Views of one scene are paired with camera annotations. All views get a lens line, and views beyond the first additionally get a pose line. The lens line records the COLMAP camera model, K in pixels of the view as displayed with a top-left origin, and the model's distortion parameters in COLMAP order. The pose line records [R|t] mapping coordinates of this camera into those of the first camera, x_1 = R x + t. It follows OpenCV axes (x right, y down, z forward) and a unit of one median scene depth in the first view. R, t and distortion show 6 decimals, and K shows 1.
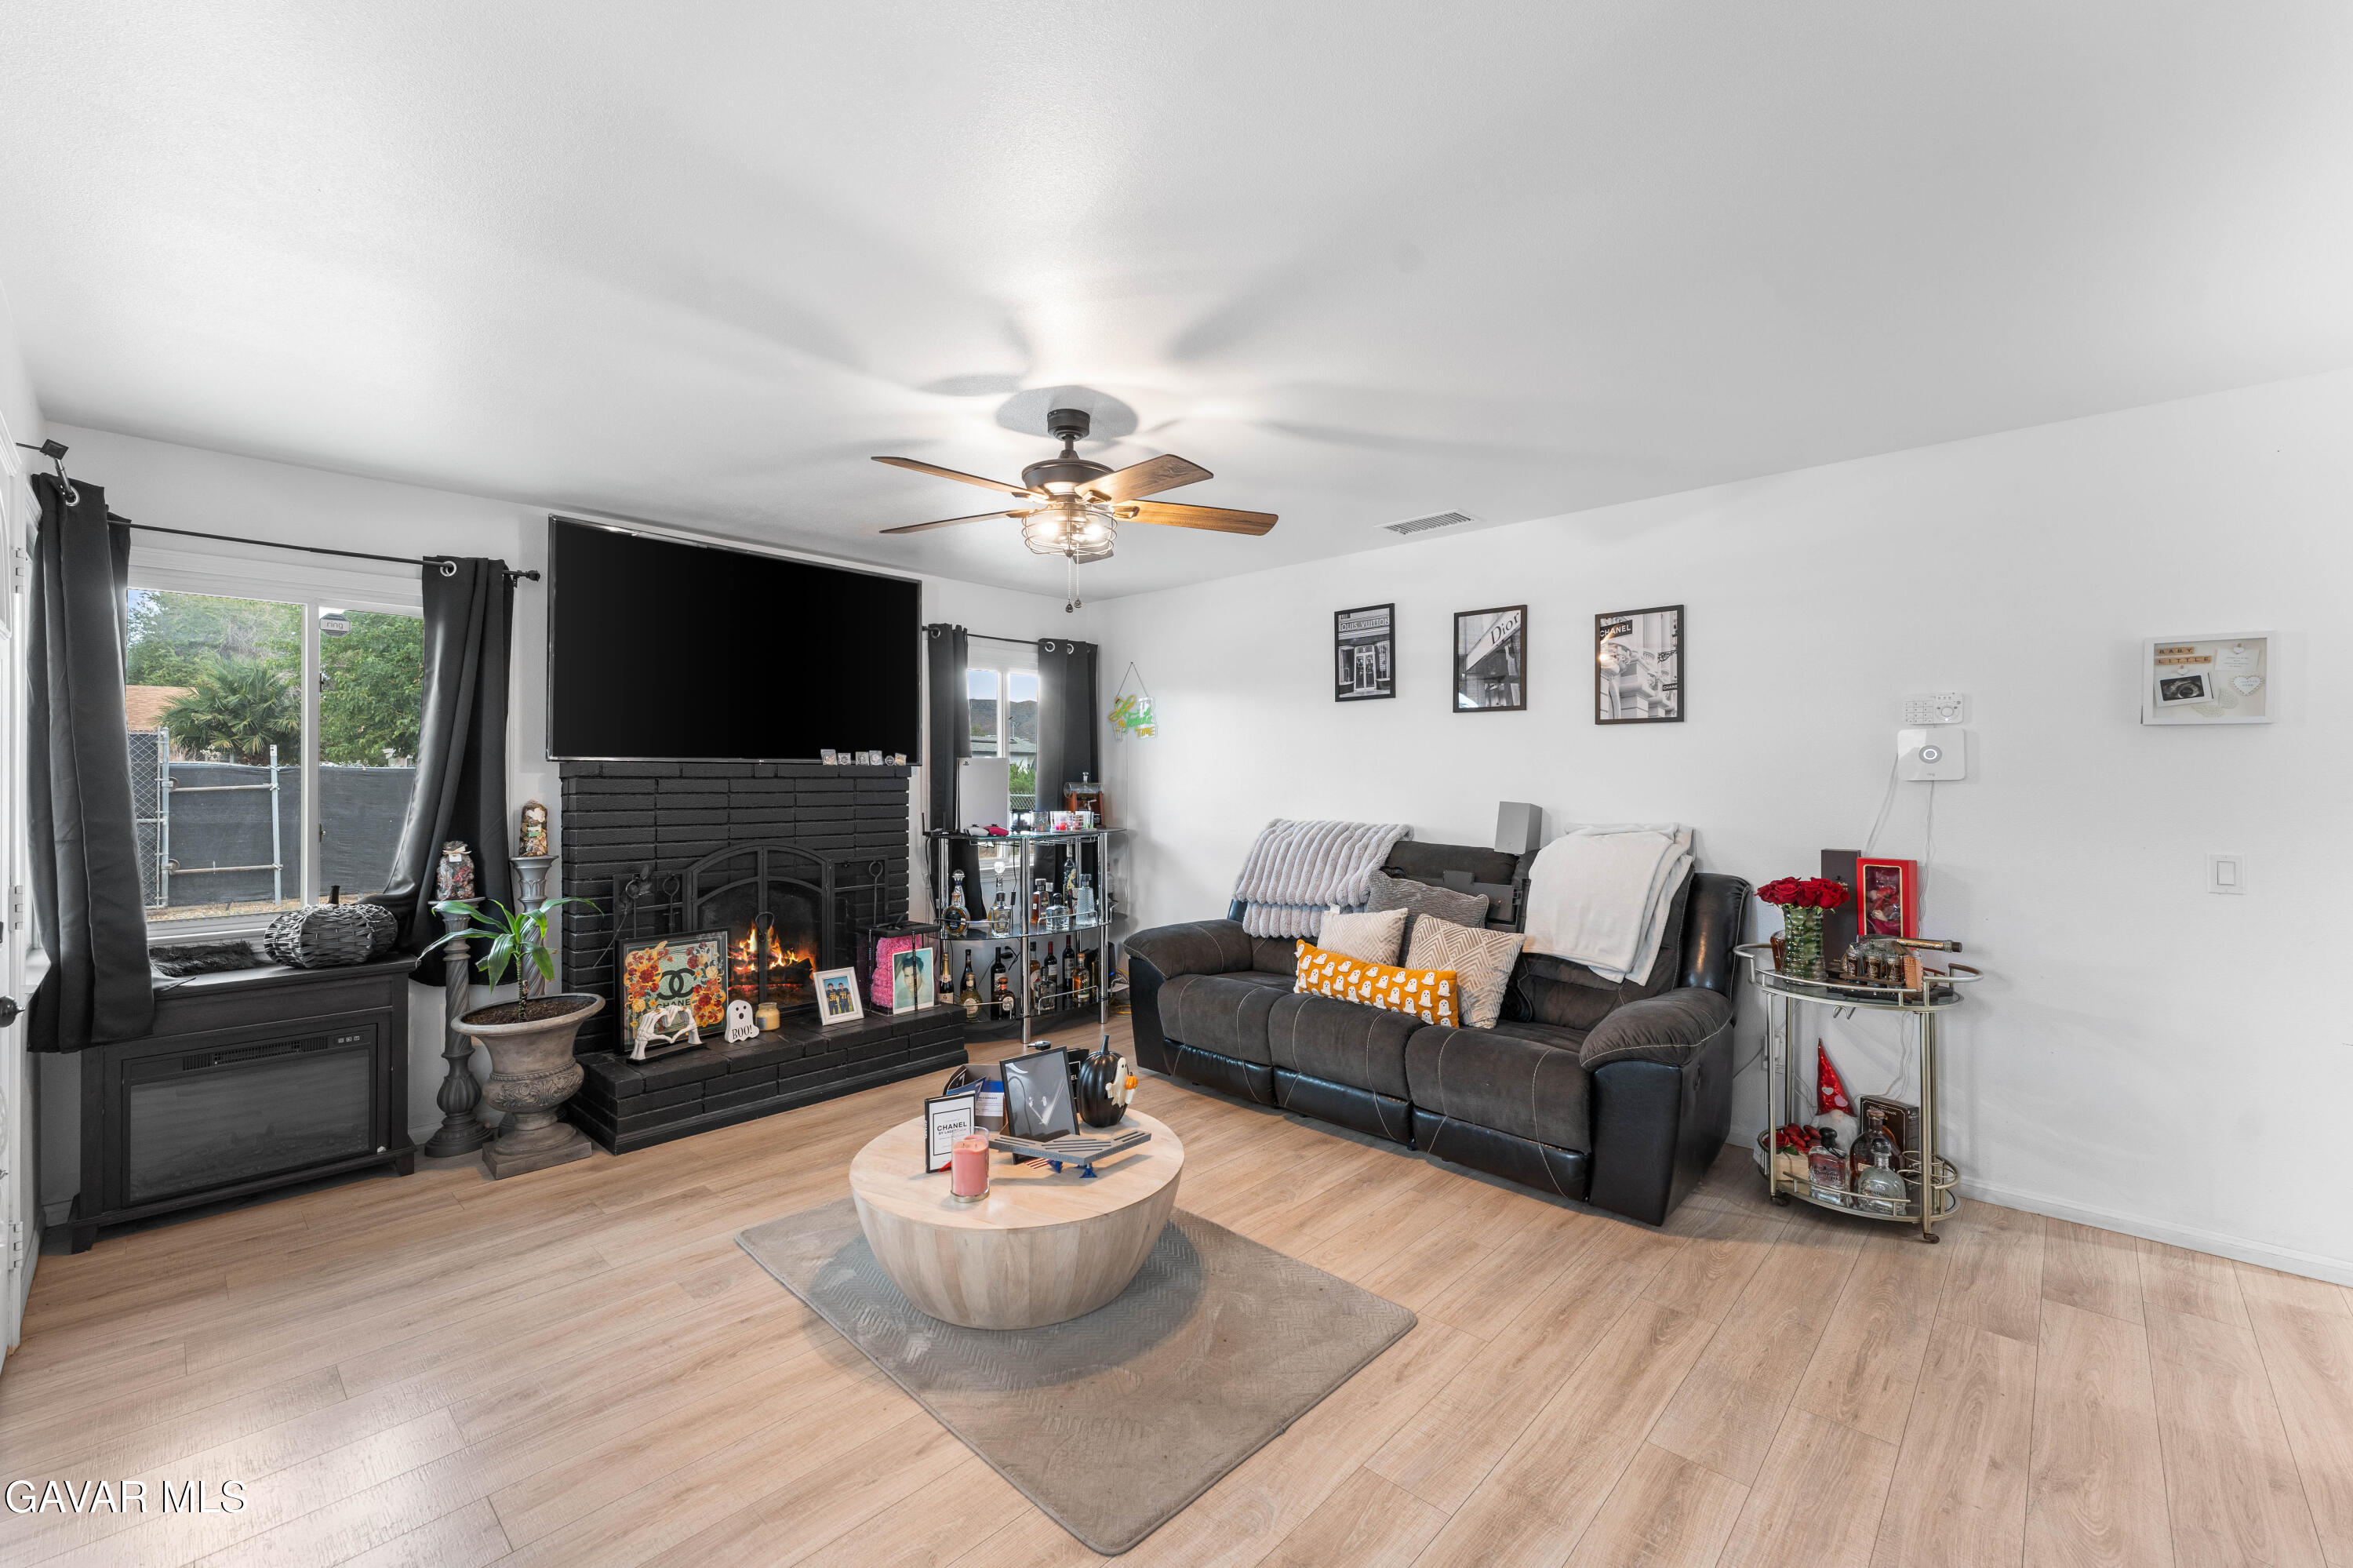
lens RADIAL K [[961.0, 0, 1176.5], [0, 961.0, 784.0], [0, 0, 1]] dist [0.000723, -0.000057]
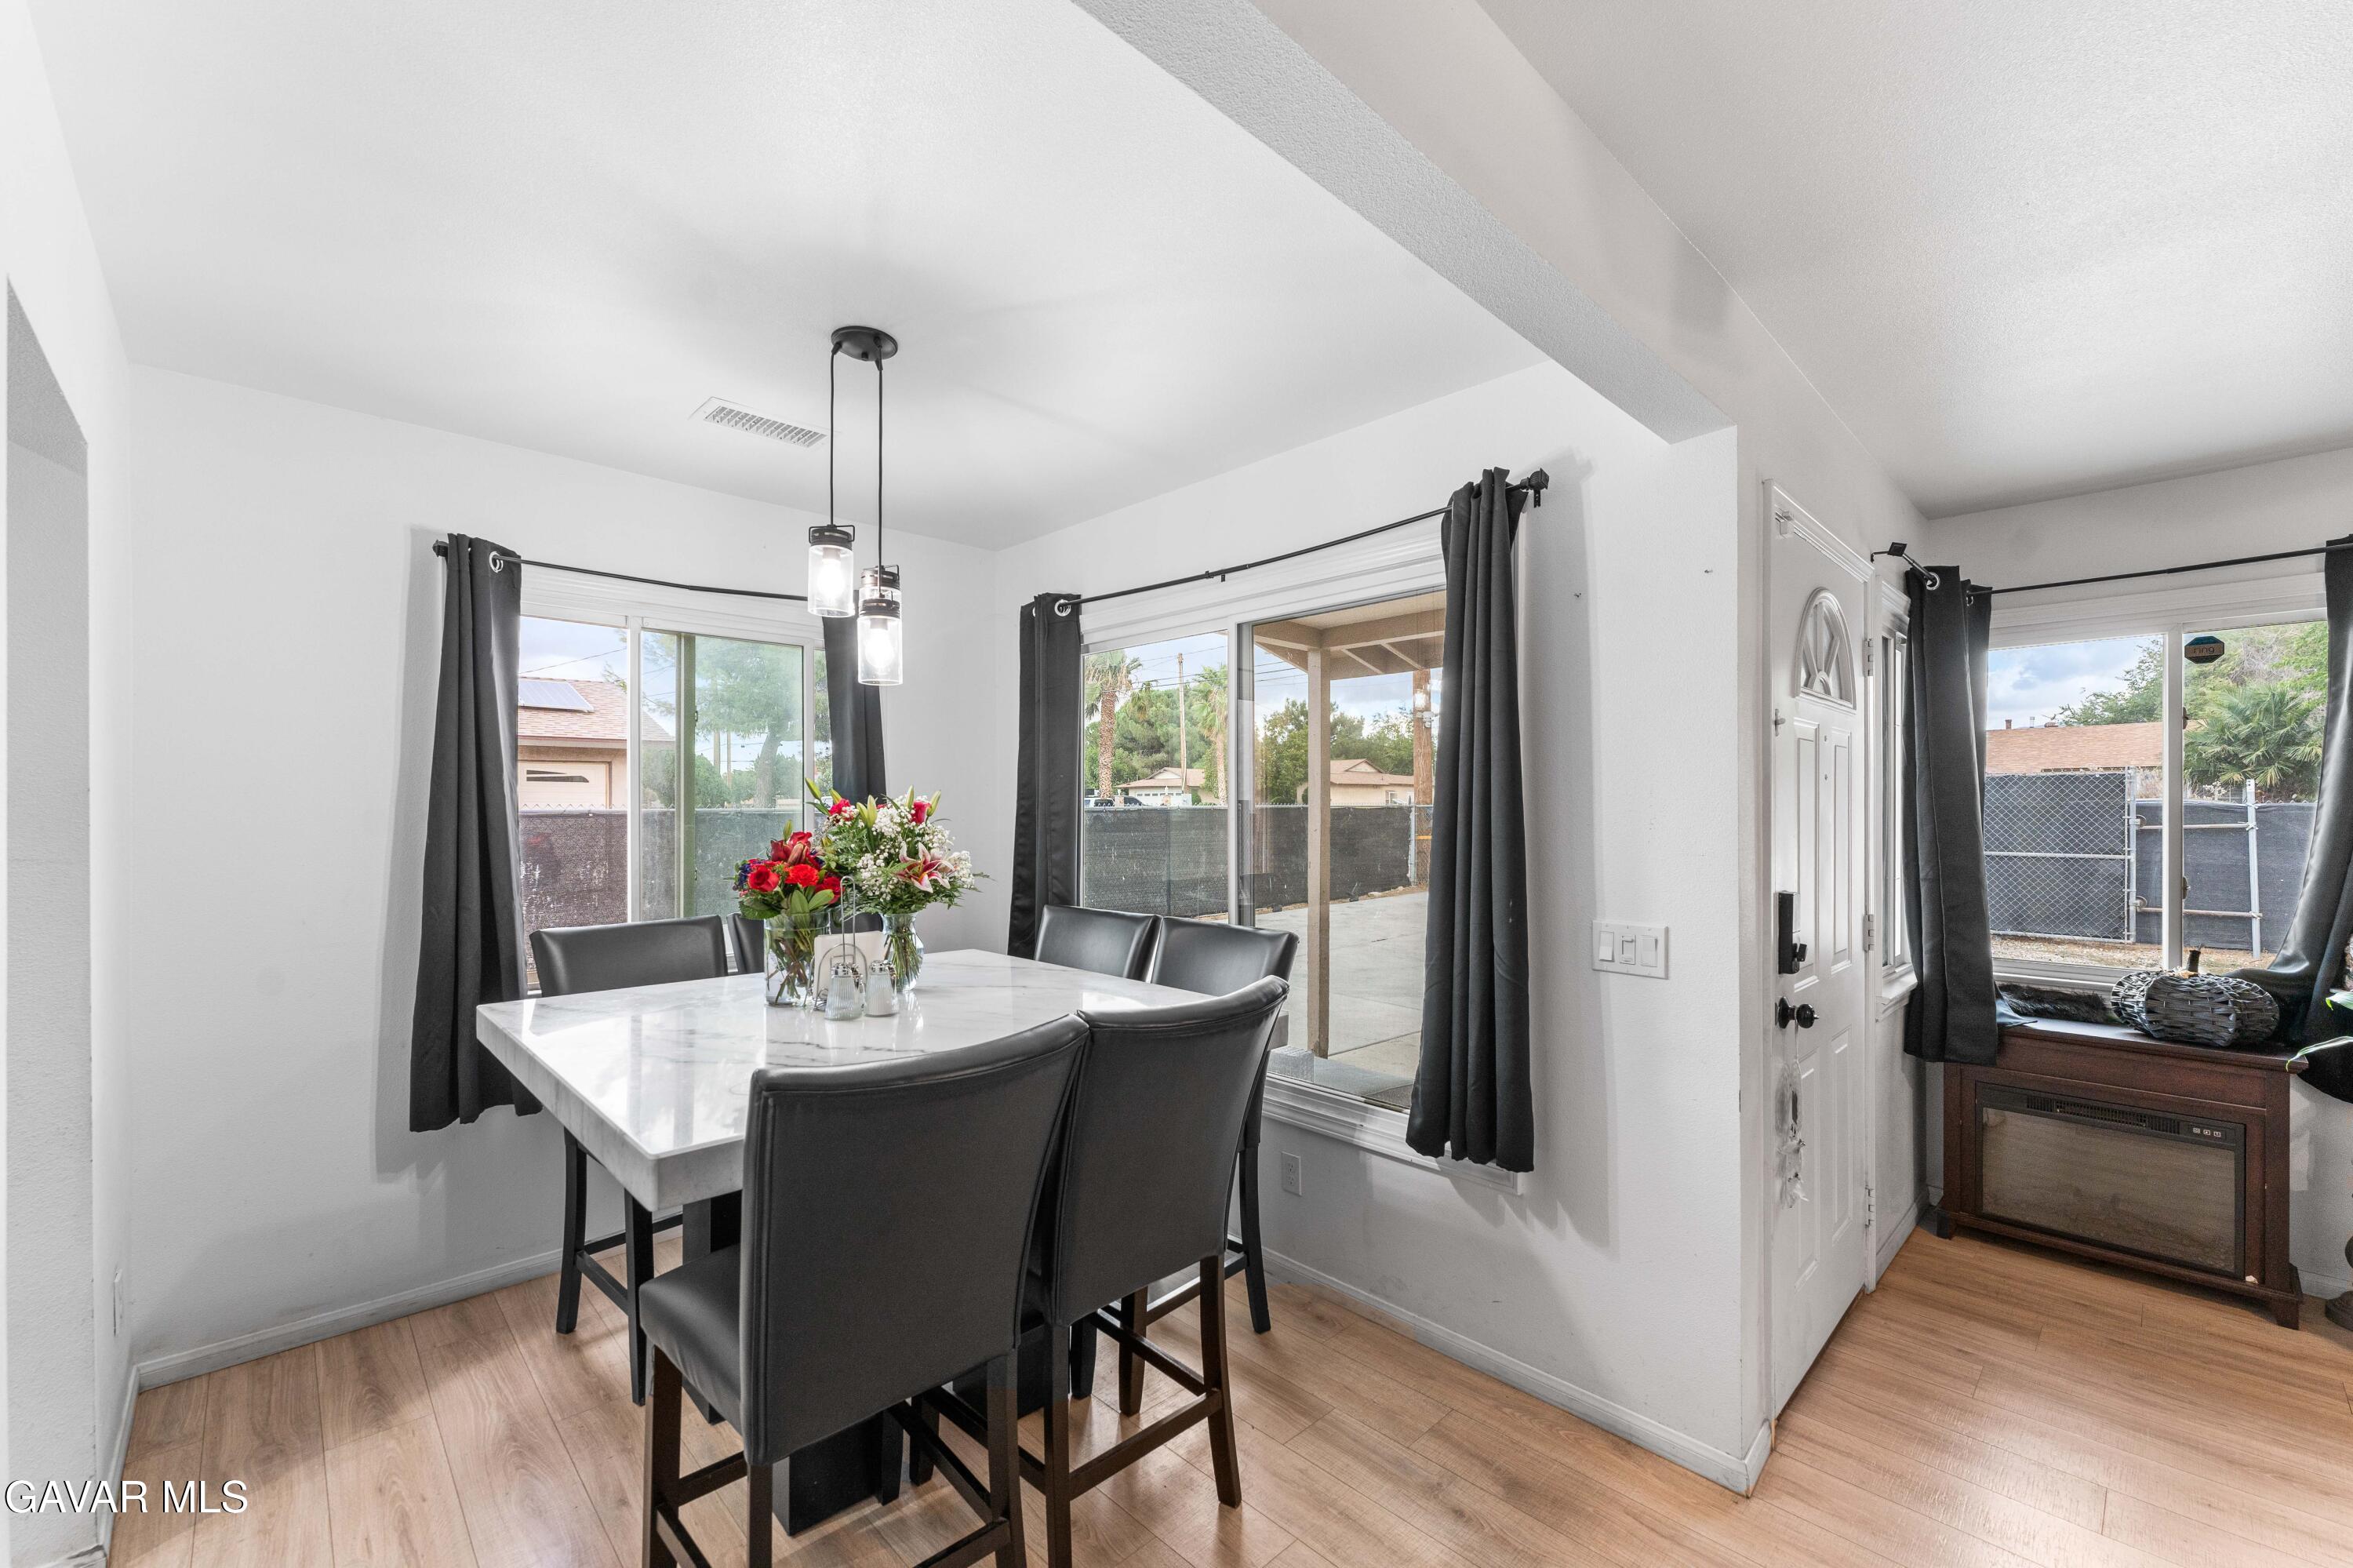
lens RADIAL K [[957.2, 0, 1171.9], [0, 957.2, 815.2], [0, 0, 1]] dist [0.001275, 0.000032]
pose [[-0.058726, 0.006624, -0.998252, 0.038097], [-0.008097, 0.999942, 0.007112, -0.013181], [0.998241, 0.008501, -0.058669, 0.108135]]
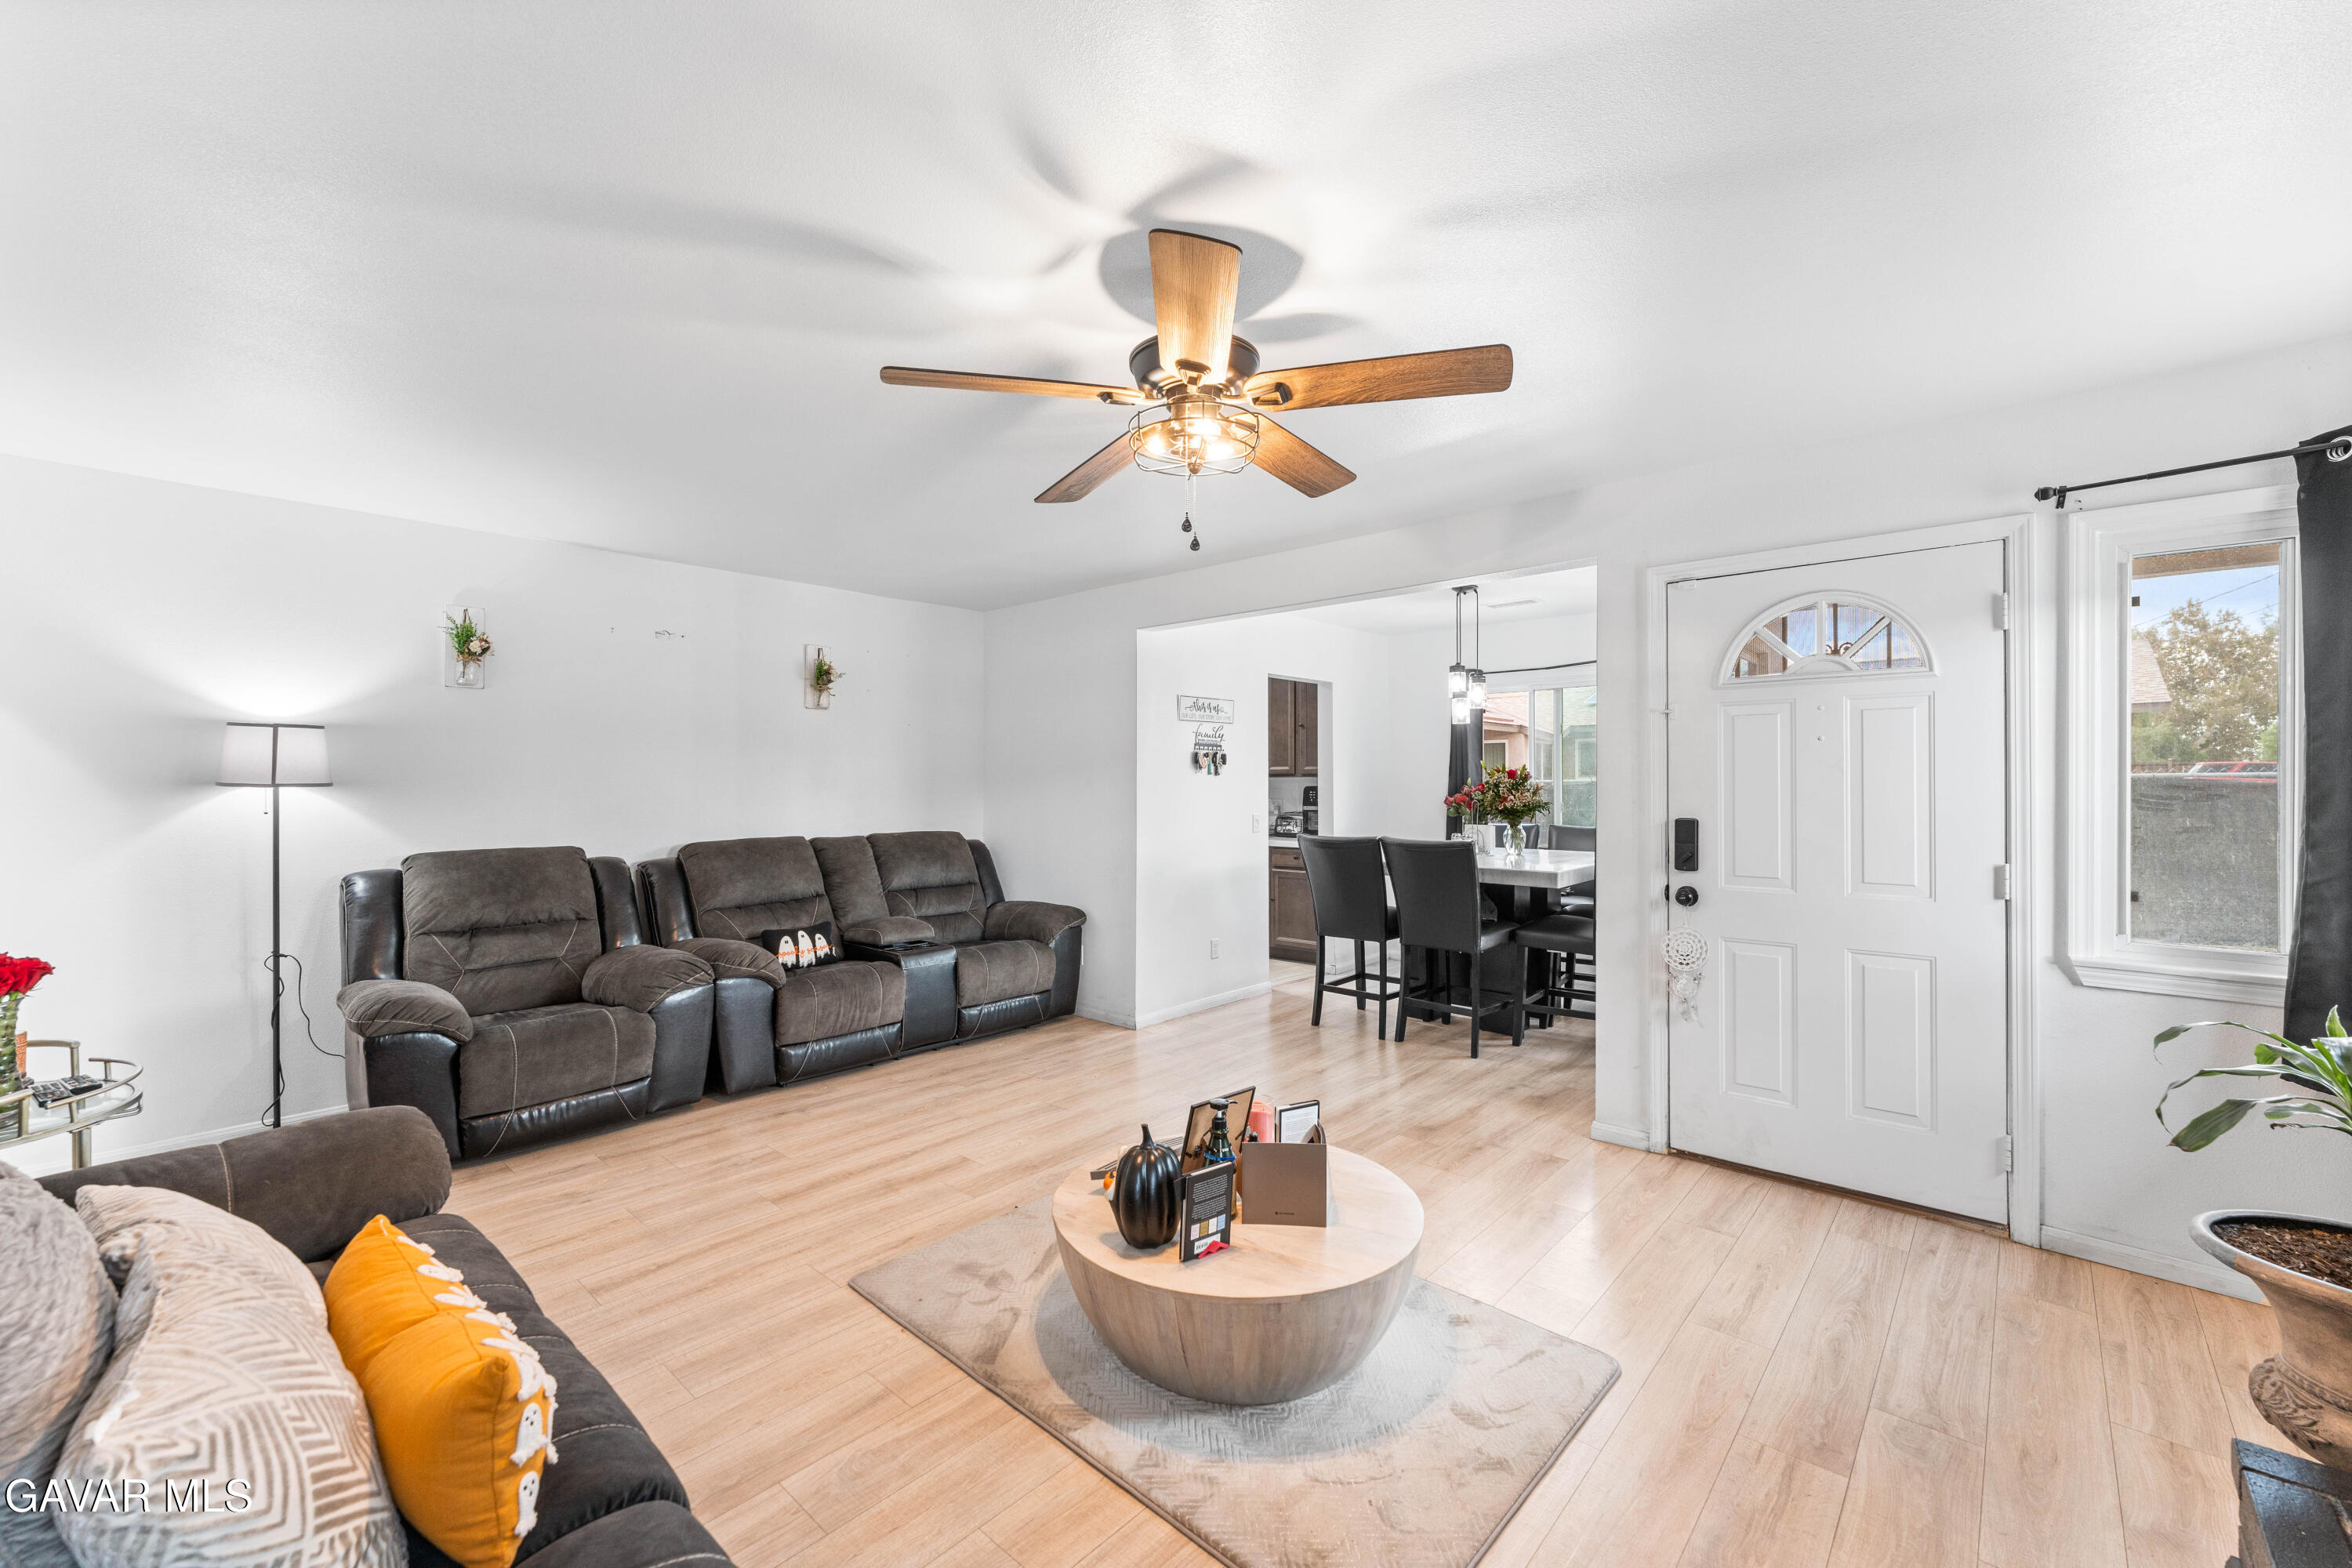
lens RADIAL K [[945.7, 0, 1169.6], [0, 945.7, 794.6], [0, 0, 1]] dist [0.001223, 0.000090]
pose [[-0.999952, 0.003659, -0.009088, -0.067352], [0.003503, 0.999849, 0.017042, -0.004617], [0.009149, 0.017009, -0.999813, 1.348410]]
